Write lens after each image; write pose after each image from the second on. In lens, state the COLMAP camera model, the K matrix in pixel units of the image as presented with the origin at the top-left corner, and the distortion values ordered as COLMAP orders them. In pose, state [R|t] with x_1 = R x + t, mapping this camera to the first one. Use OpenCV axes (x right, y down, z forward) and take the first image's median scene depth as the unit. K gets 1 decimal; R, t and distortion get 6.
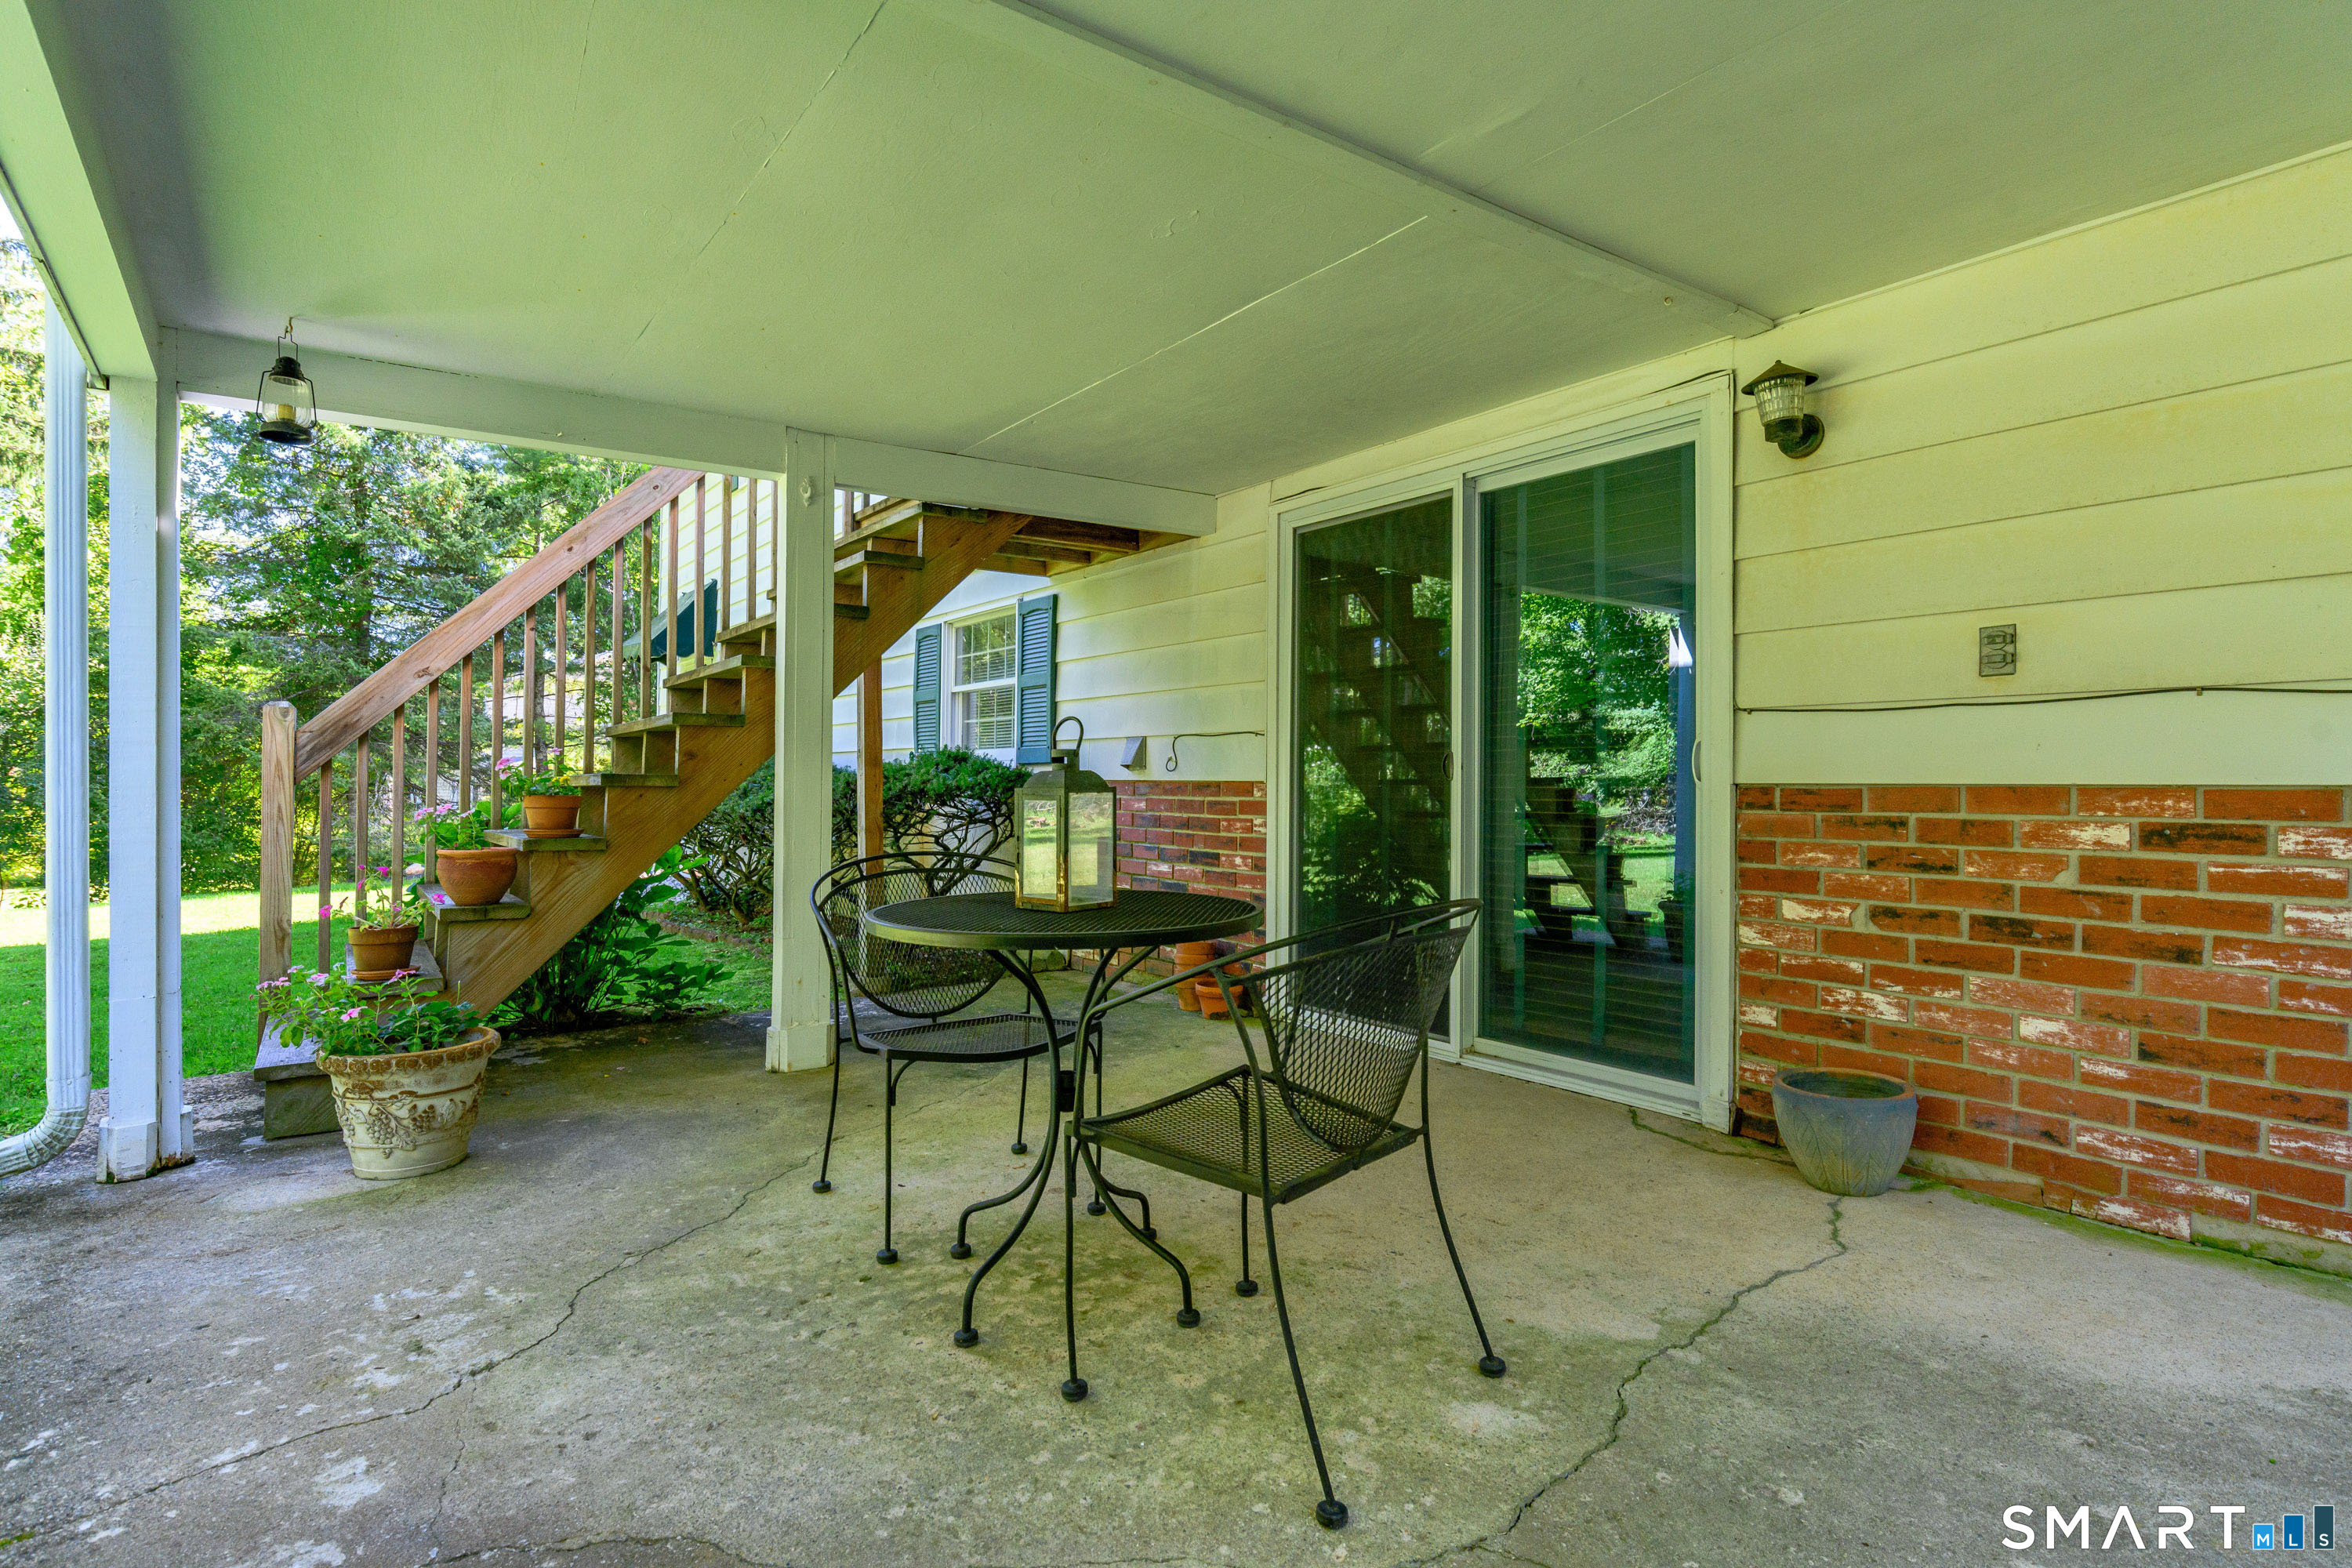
lens RADIAL K [[1207.9, 0, 1176.0], [0, 1207.9, 784.0], [0, 0, 1]] dist [-0.000966, 0.000225]
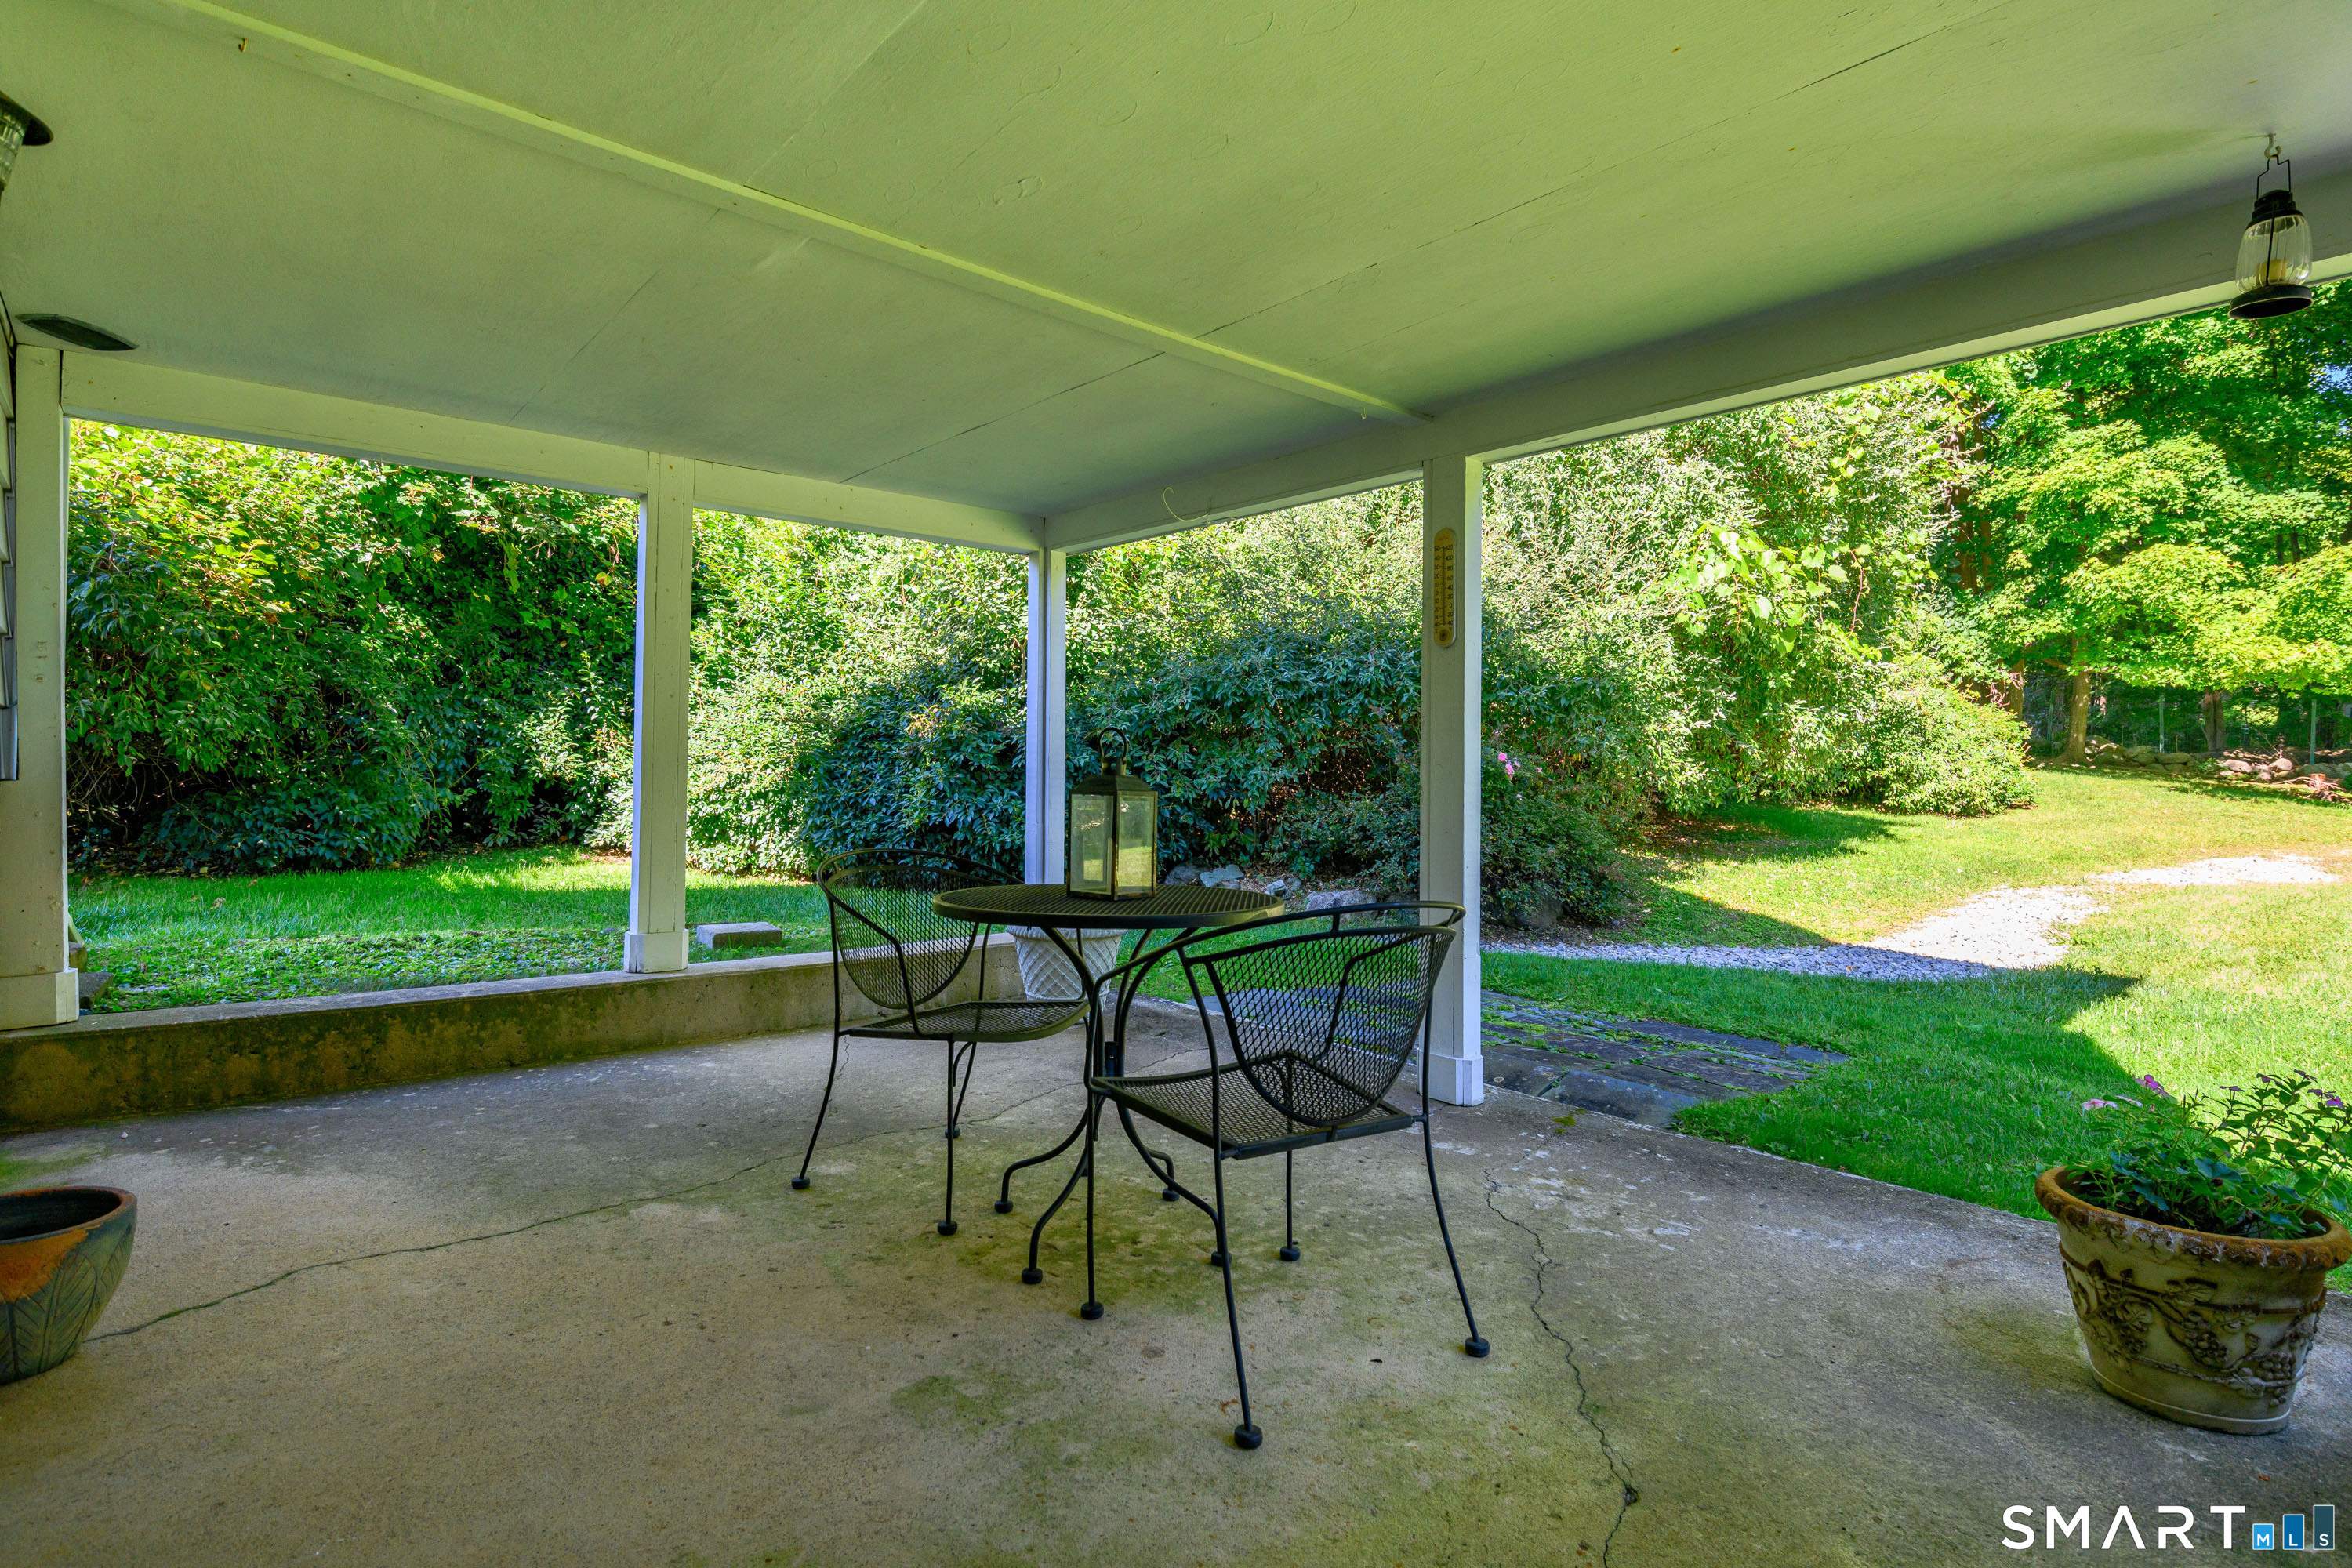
lens RADIAL K [[1207.9, 0, 1176.0], [0, 1207.9, 784.0], [0, 0, 1]] dist [-0.000966, 0.000225]
pose [[-0.997539, -0.008446, -0.069605, -0.071513], [-0.008837, 0.999947, 0.005313, -0.009622], [0.069556, 0.005915, -0.997560, 2.088489]]
